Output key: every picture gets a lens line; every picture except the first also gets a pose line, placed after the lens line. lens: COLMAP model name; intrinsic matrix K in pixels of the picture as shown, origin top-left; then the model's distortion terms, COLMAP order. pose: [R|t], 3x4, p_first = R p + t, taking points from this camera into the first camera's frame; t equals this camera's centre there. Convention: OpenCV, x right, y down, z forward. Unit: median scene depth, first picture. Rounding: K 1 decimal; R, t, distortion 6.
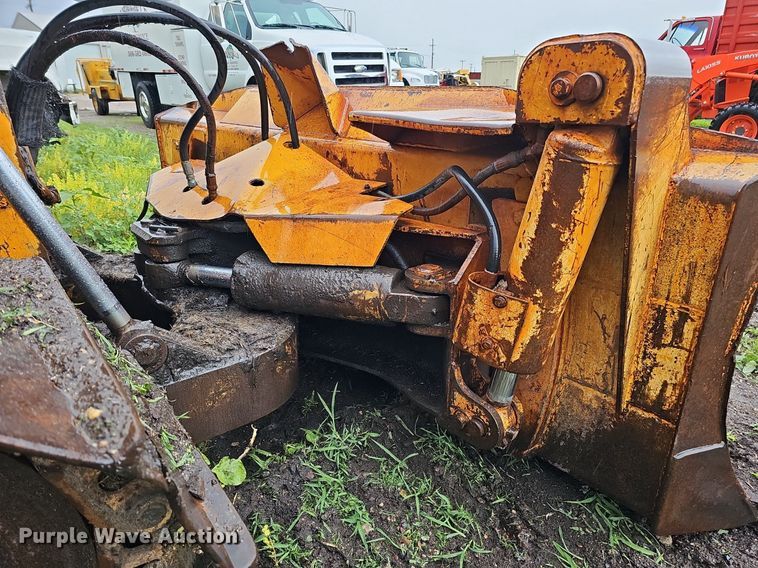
lens RADIAL K [[499.4, 0, 382.5], [0, 499.4, 288.1], [0, 0, 1]] dist [0.045175, -0.033207]
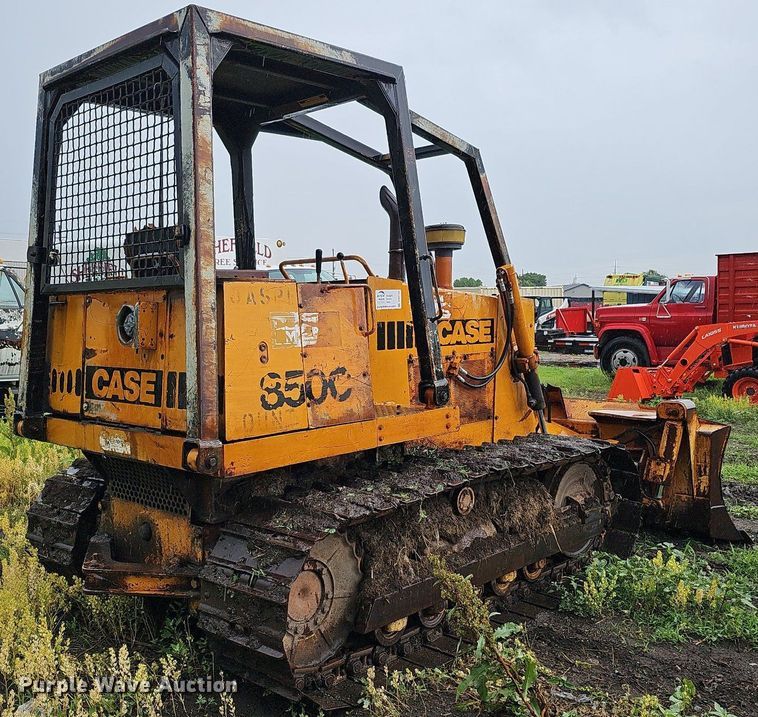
lens RADIAL K [[822.5, 0, 338.9], [0, 822.5, 366.3], [0, 0, 1]] dist [0.079556, 0.000000]
pose [[0.994236, -0.011063, 0.106645, -2.329400], [0.043189, 0.951721, -0.303912, 0.934987], [-0.098134, 0.306766, 0.946712, -4.073954]]
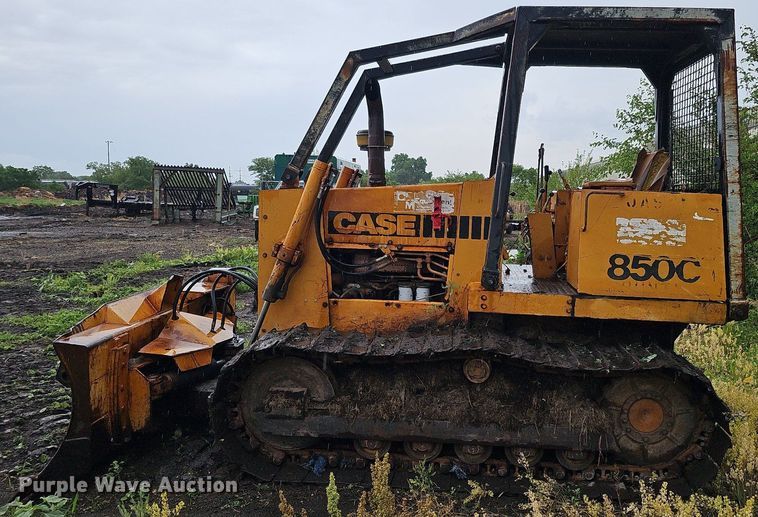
lens RADIAL K [[659.6, 0, 435.0], [0, 659.6, 252.7], [0, 0, 1]] dist [0.088264, -0.118203]
pose [[0.746818, 0.088472, -0.659118, 1.832460], [-0.279028, 0.941339, -0.189801, 0.215030], [0.603661, 0.325659, 0.727694, -2.511382]]
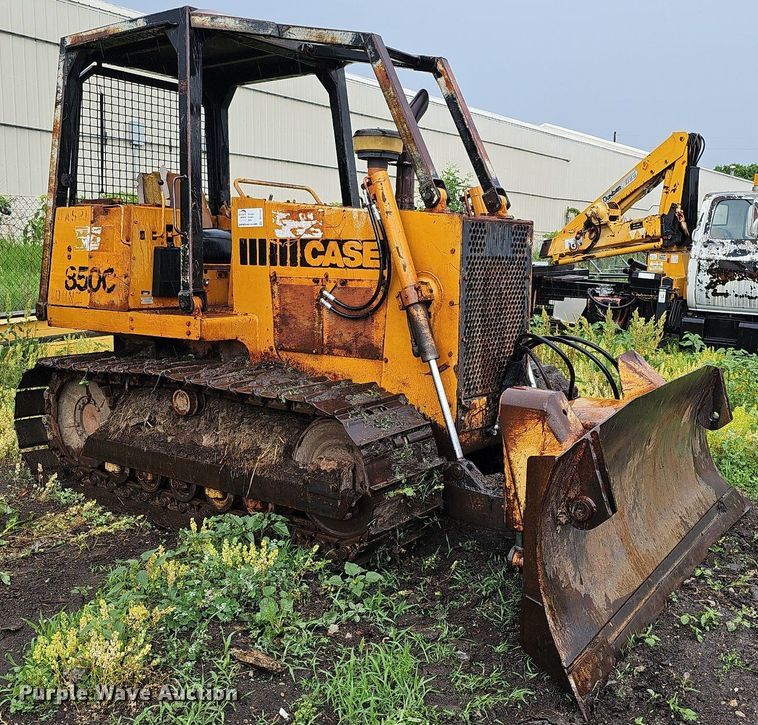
lens RADIAL K [[832.8, 0, 412.0], [0, 832.8, 367.0], [0, 0, 1]] dist [0.056045, 0.000000]
pose [[0.255297, 0.144220, -0.956046, 3.015485], [-0.372151, 0.927288, 0.040504, -0.391947], [0.892372, 0.345453, 0.290405, -0.539218]]
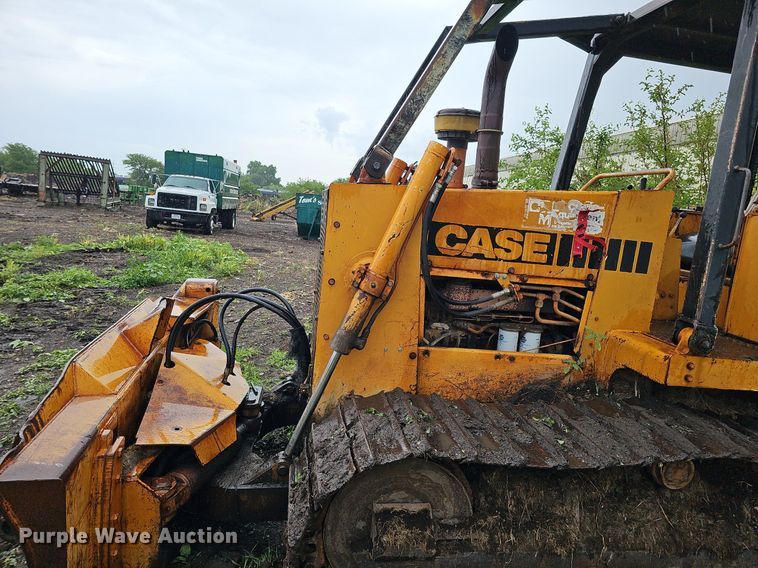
lens RADIAL K [[499.4, 0, 378.4], [0, 499.4, 279.5], [0, 0, 1]] dist [0.045175, -0.033207]
pose [[0.858766, 0.165192, -0.485008, -0.496138], [-0.283637, 0.941596, -0.181511, 0.052284], [0.426698, 0.293441, 0.855466, -1.828439]]
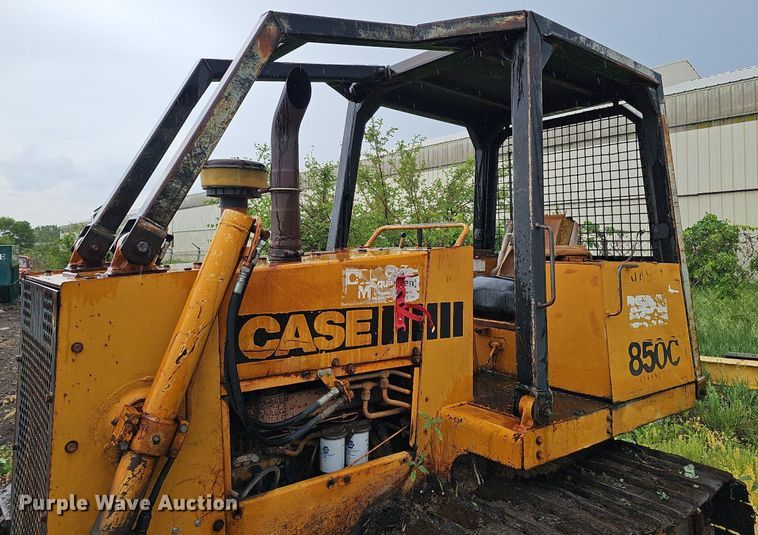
lens RADIAL K [[540.6, 0, 385.3], [0, 540.6, 222.9], [0, 0, 1]] dist [0.075662, -0.066568]
pose [[0.999550, 0.023309, 0.018886, -0.937310], [-0.013089, 0.905301, -0.424570, -0.190185], [-0.026994, 0.424132, 0.905198, -1.606435]]
